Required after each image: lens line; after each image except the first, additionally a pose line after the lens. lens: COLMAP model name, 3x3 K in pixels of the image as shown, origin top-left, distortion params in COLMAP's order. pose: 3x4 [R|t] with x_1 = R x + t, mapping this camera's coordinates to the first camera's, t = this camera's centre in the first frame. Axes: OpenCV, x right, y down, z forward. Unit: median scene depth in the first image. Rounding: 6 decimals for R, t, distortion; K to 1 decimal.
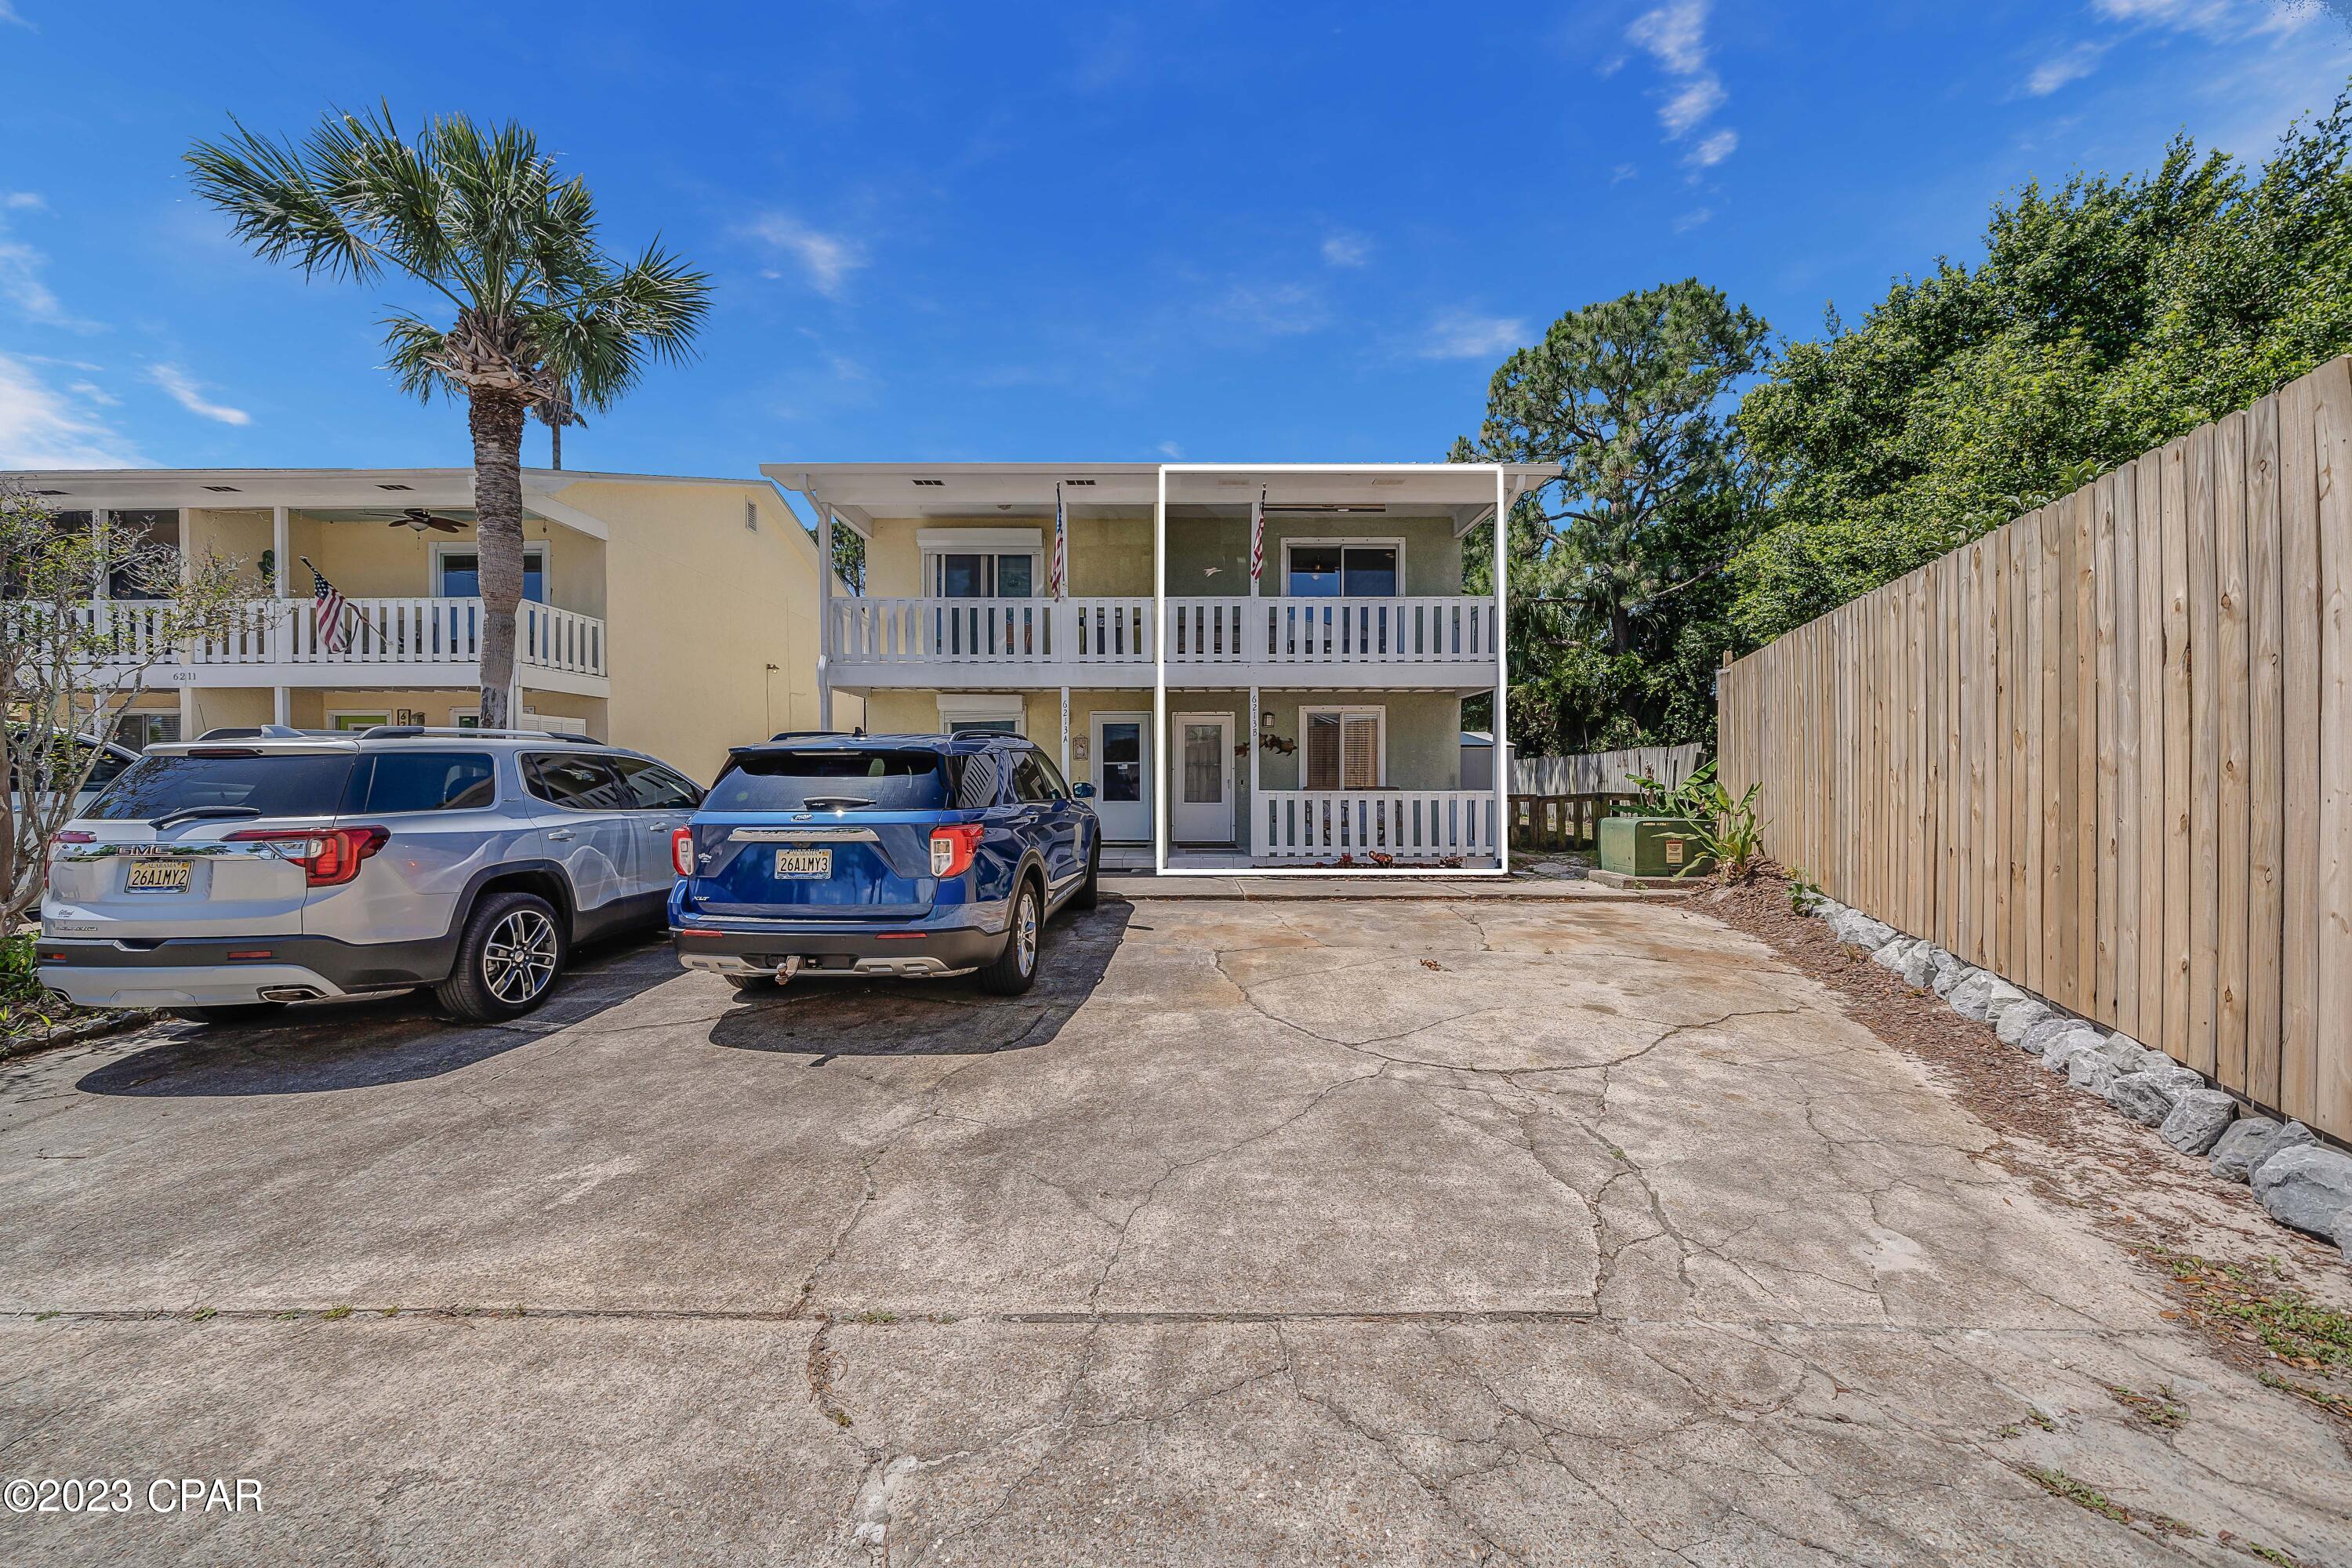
lens RADIAL K [[841.9, 0, 1179.2], [0, 841.9, 785.4], [0, 0, 1]] dist [0.002459, 0.000170]
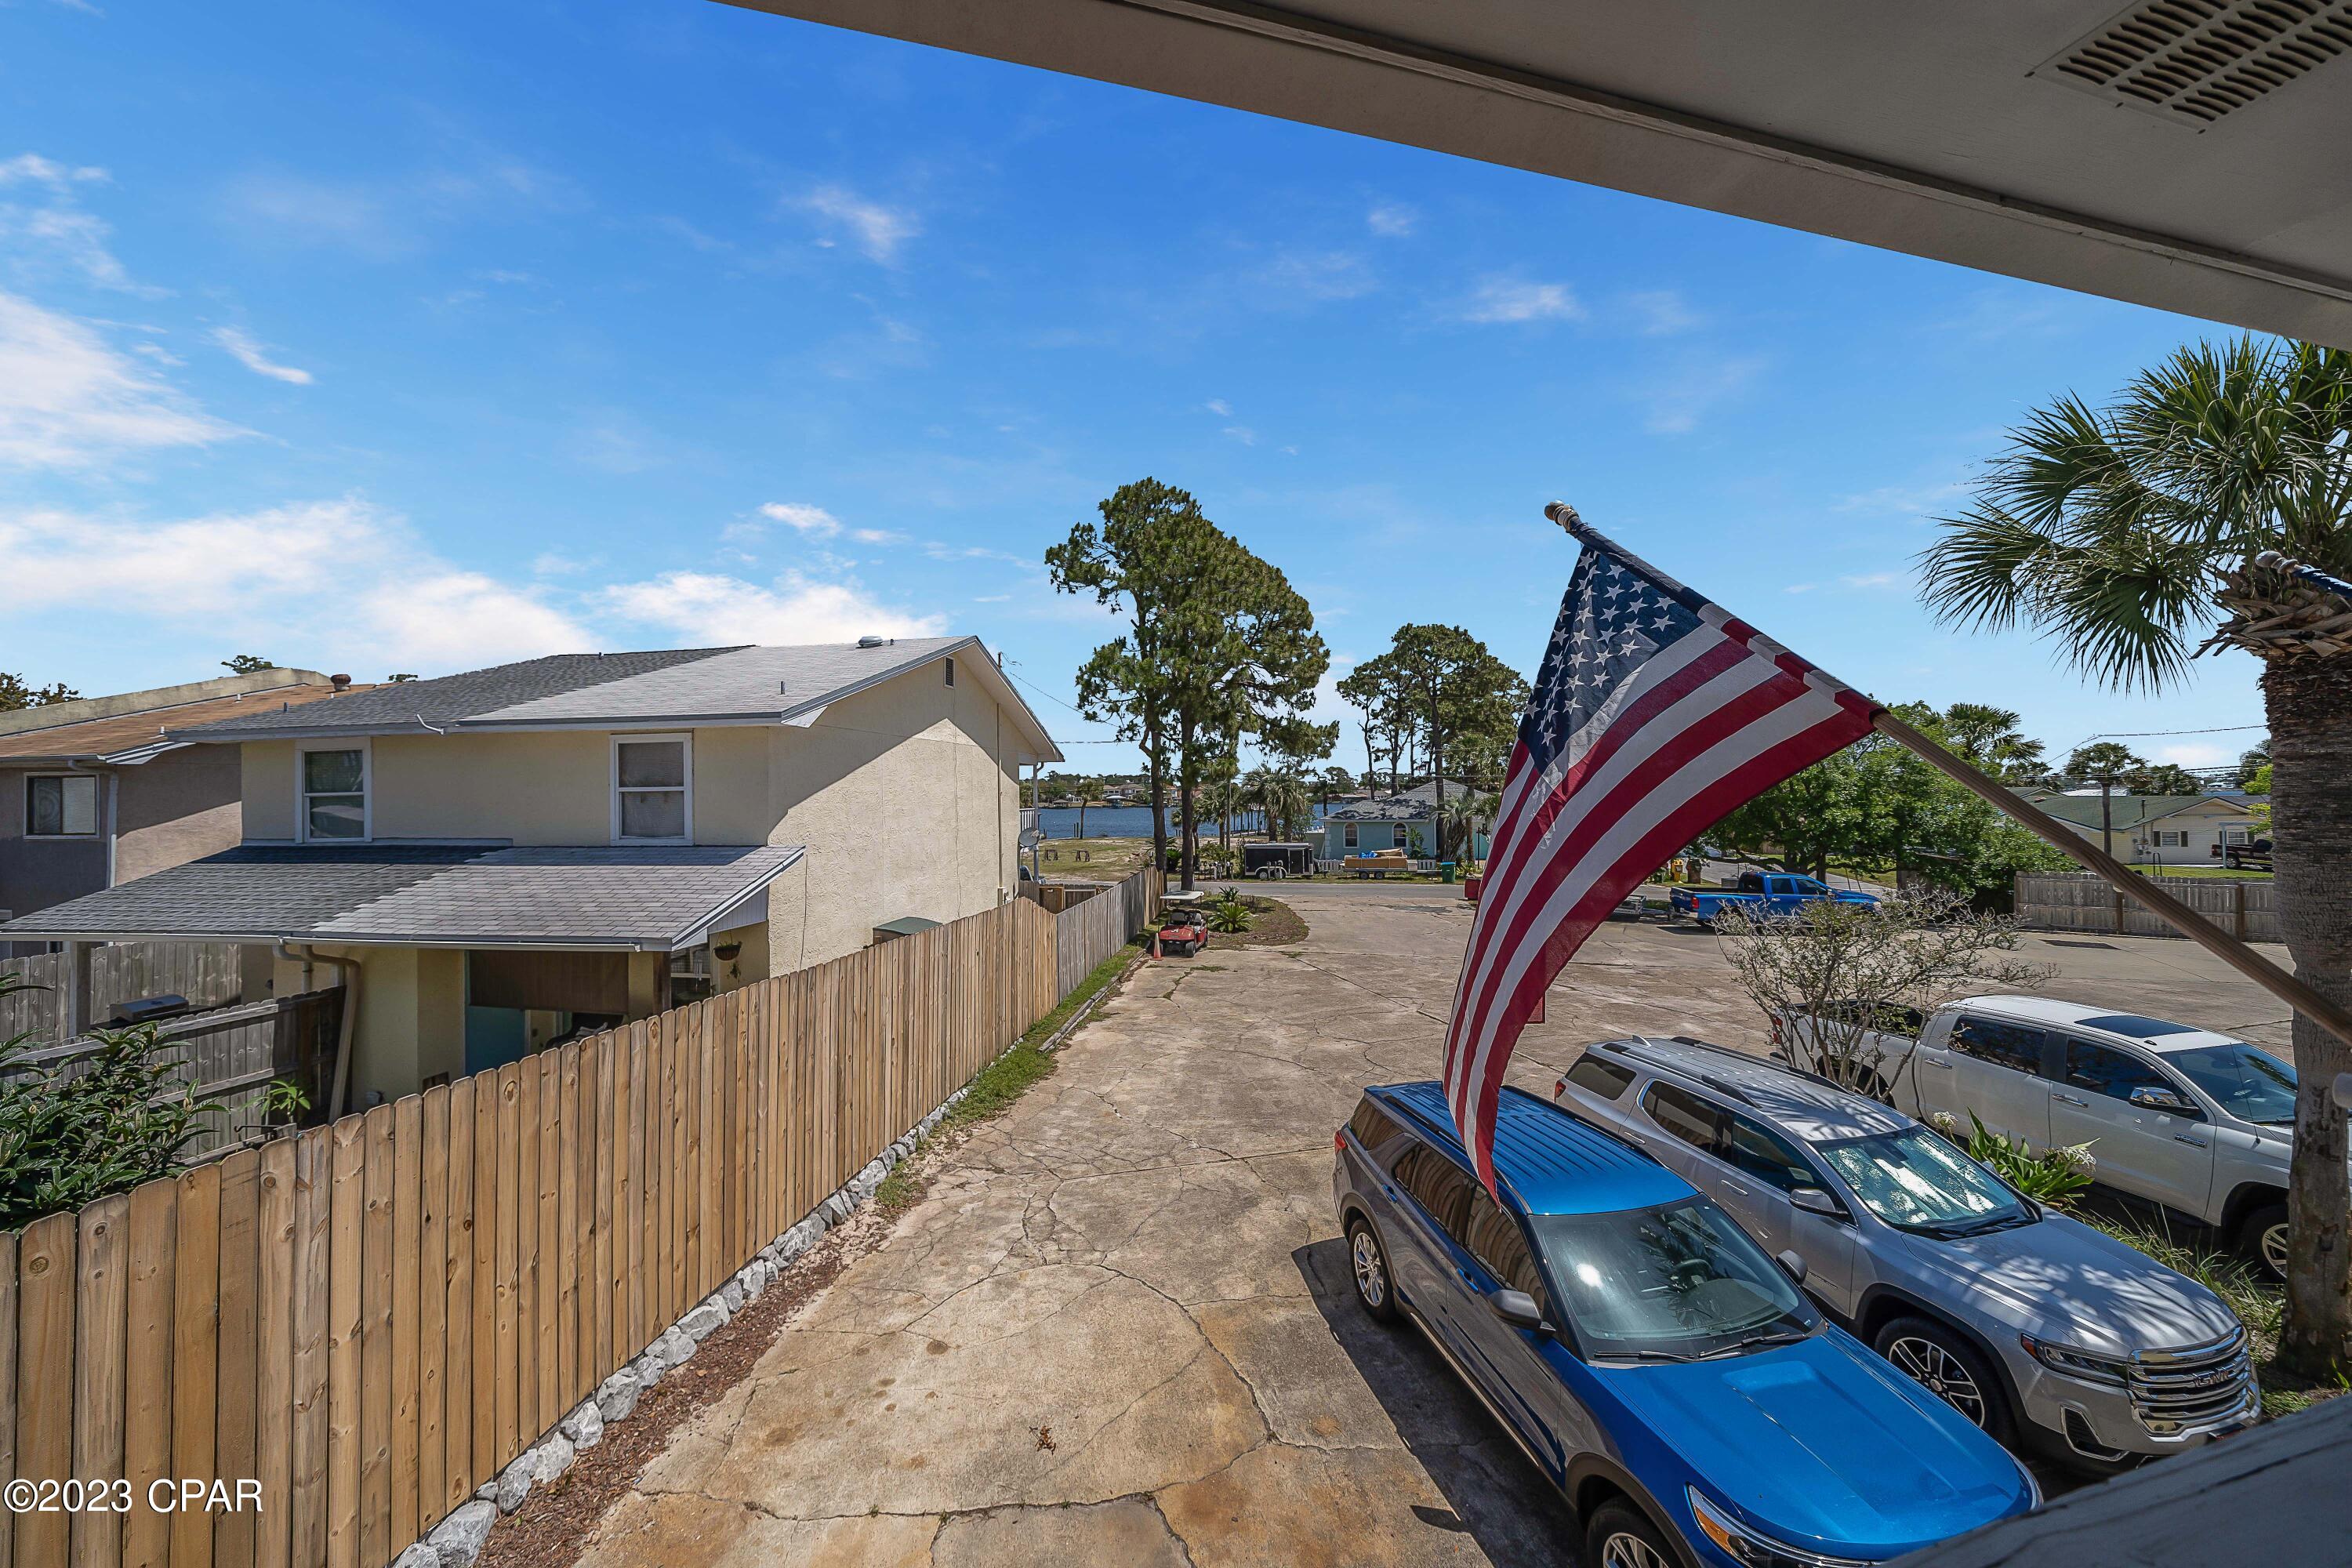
lens RADIAL K [[841.9, 0, 1170.5], [0, 841.9, 784.1], [0, 0, 1]] dist [0.002459, 0.000170]
pose [[-0.965681, 0.007193, -0.259633, 0.648919], [0.008893, 0.999946, -0.005375, -0.822422], [0.259580, -0.007500, -0.965693, 3.203952]]
